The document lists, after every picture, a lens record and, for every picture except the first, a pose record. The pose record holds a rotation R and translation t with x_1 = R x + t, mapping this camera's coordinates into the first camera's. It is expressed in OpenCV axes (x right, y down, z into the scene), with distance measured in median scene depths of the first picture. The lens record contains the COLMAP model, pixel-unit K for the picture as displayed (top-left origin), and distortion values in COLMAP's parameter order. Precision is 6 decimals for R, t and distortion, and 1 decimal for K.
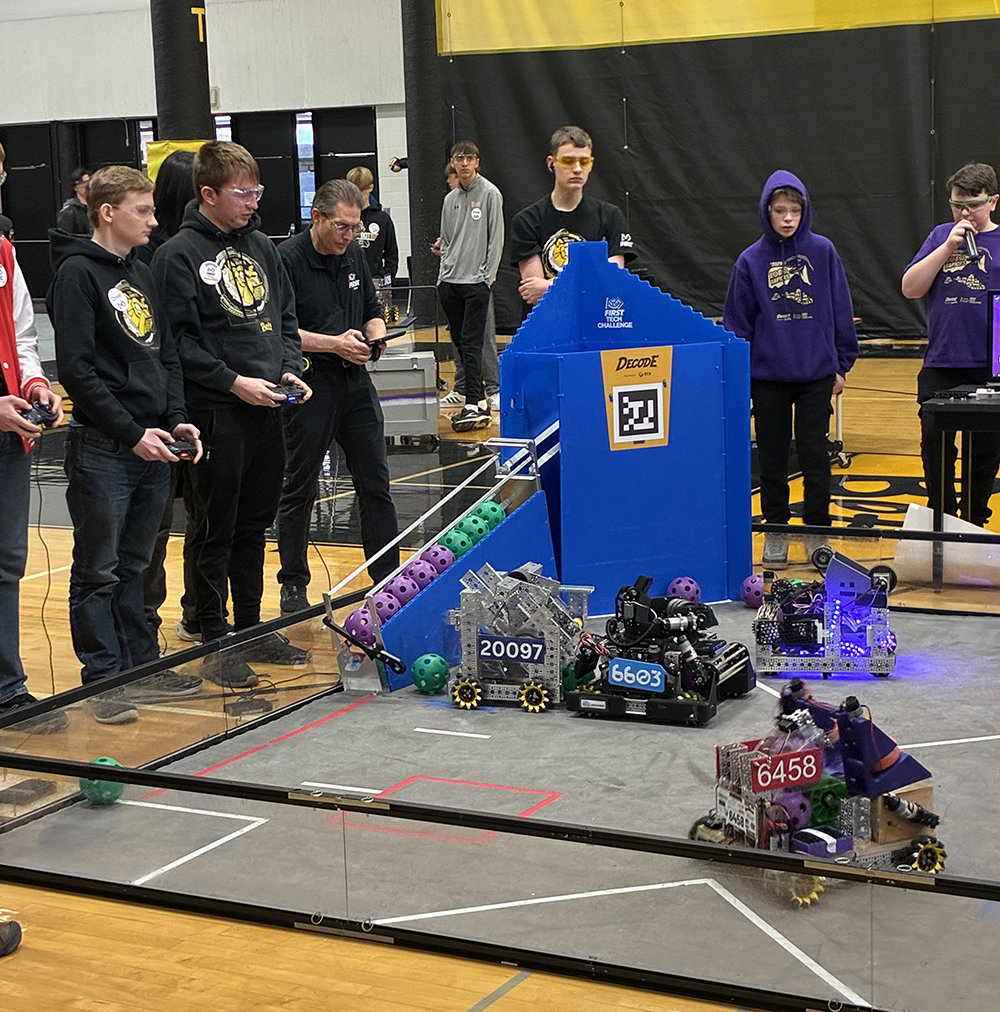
lens RADIAL K [[2147.4, 0, 500.0], [0, 2147.4, 506.0], [0, 0, 1]] dist [0.429812, -3.295259]
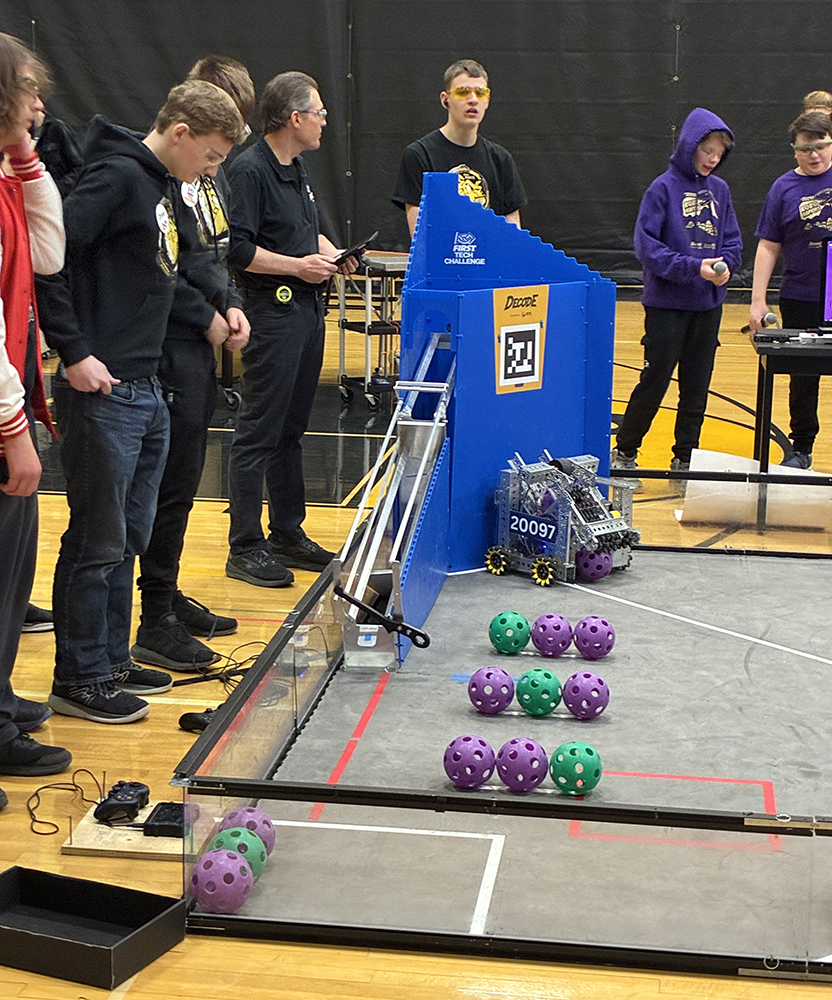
lens RADIAL K [[2015.1, 0, 416.0], [0, 2015.1, 439.6], [0, 0, 1]] dist [0.419517, -2.622710]
pose [[0.930495, -0.007731, 0.366224, -0.306163], [0.005110, 0.999954, 0.008124, -0.013196], [-0.366270, -0.005688, 0.930491, 0.186500]]
